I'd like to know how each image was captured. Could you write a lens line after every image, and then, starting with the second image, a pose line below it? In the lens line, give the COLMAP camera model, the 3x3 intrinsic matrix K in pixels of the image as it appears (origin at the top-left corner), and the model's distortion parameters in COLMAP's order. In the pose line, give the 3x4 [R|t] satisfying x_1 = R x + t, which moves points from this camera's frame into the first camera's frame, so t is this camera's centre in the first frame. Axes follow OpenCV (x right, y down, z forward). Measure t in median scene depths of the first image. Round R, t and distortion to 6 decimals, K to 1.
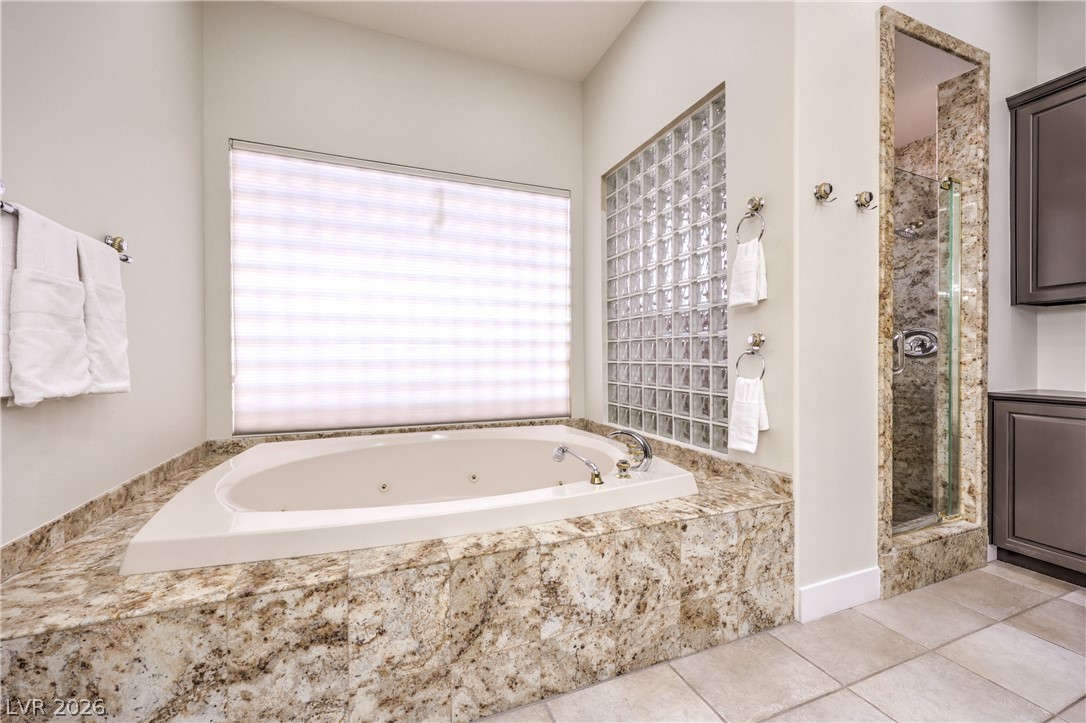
lens RADIAL K [[446.1, 0, 543.5], [0, 446.1, 359.1], [0, 0, 1]] dist [-0.001305, 0.001762]
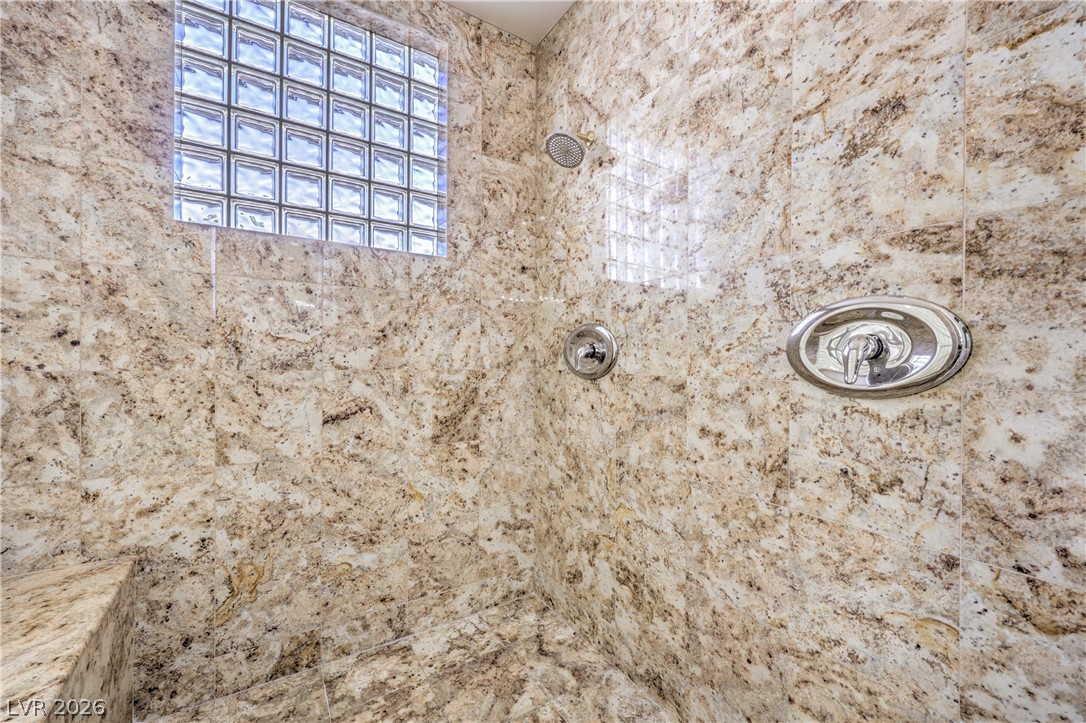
lens RADIAL K [[446.1, 0, 543.5], [0, 446.1, 362.4], [0, 0, 1]] dist [-0.001305, 0.001762]
pose [[0.982694, 0.011152, 0.184899, 0.568067], [-0.010443, 0.999934, -0.004808, -0.022778], [-0.184940, 0.002794, 0.982746, 0.739477]]
